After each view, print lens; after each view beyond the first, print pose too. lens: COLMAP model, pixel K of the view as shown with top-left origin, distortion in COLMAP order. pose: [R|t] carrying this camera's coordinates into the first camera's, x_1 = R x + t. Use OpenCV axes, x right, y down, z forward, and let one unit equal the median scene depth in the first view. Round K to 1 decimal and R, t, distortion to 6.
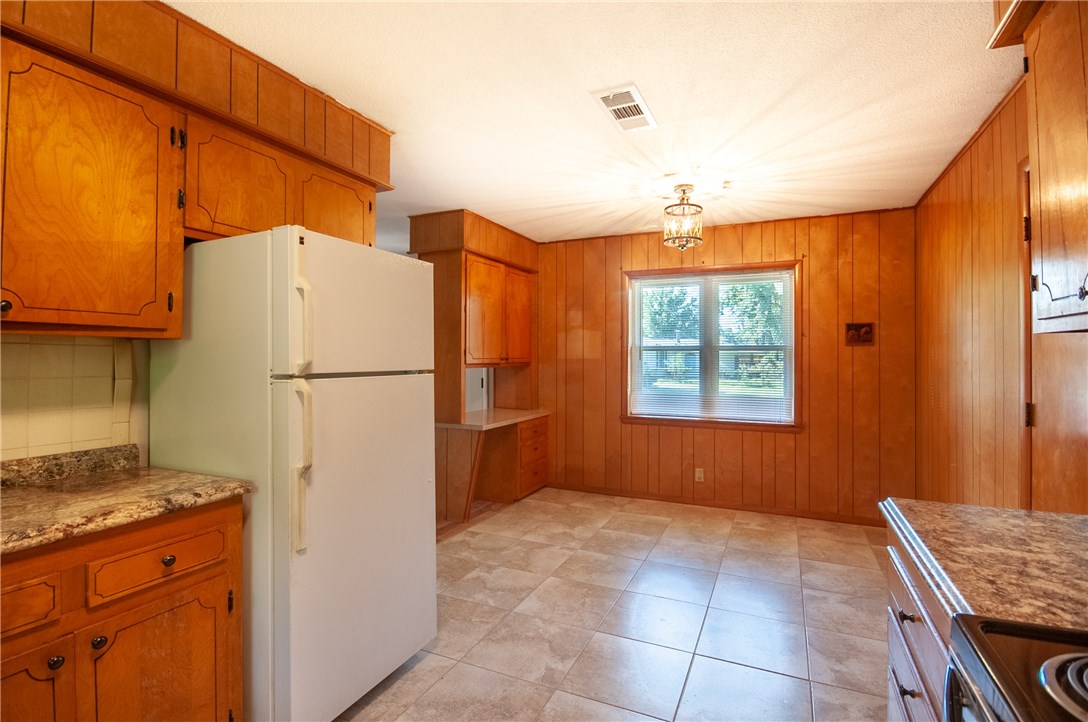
lens RADIAL K [[522.9, 0, 538.1], [0, 522.9, 354.7], [0, 0, 1]] dist [0.009009, -0.008682]
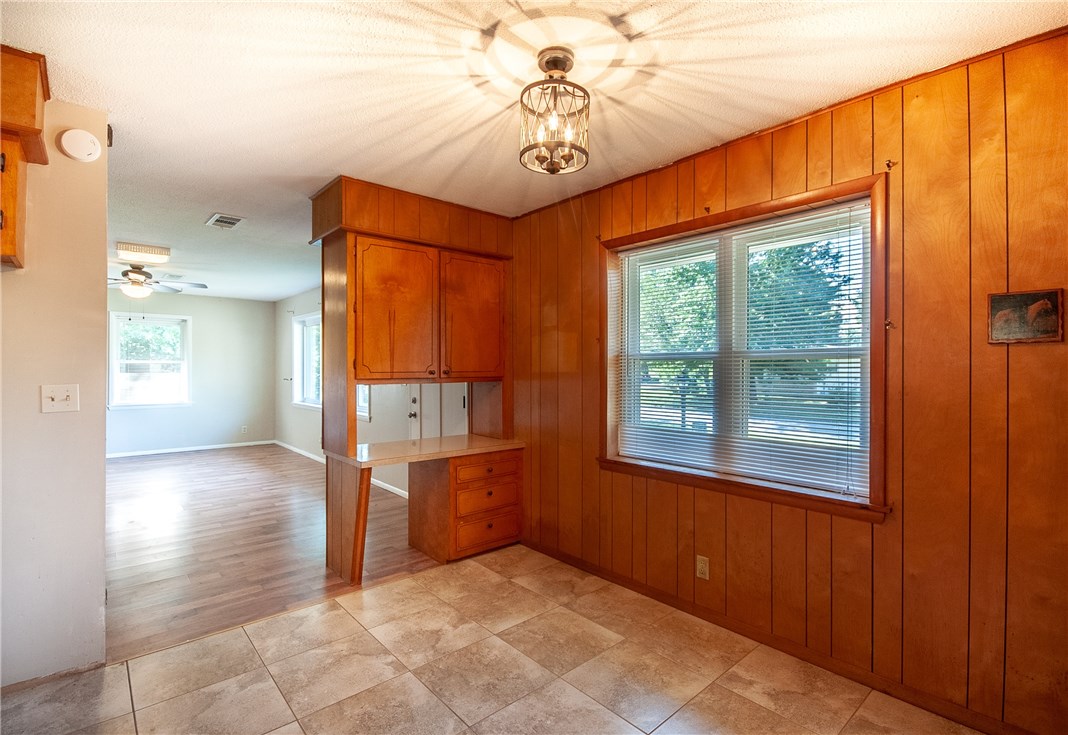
lens RADIAL K [[508.6, 0, 516.3], [0, 508.6, 371.1], [0, 0, 1]] dist [0.005123, -0.006425]
pose [[0.909432, -0.000702, -0.415852, 0.403669], [0.003406, 0.999978, 0.005761, 0.001936], [0.415838, -0.006655, 0.909414, 0.436727]]
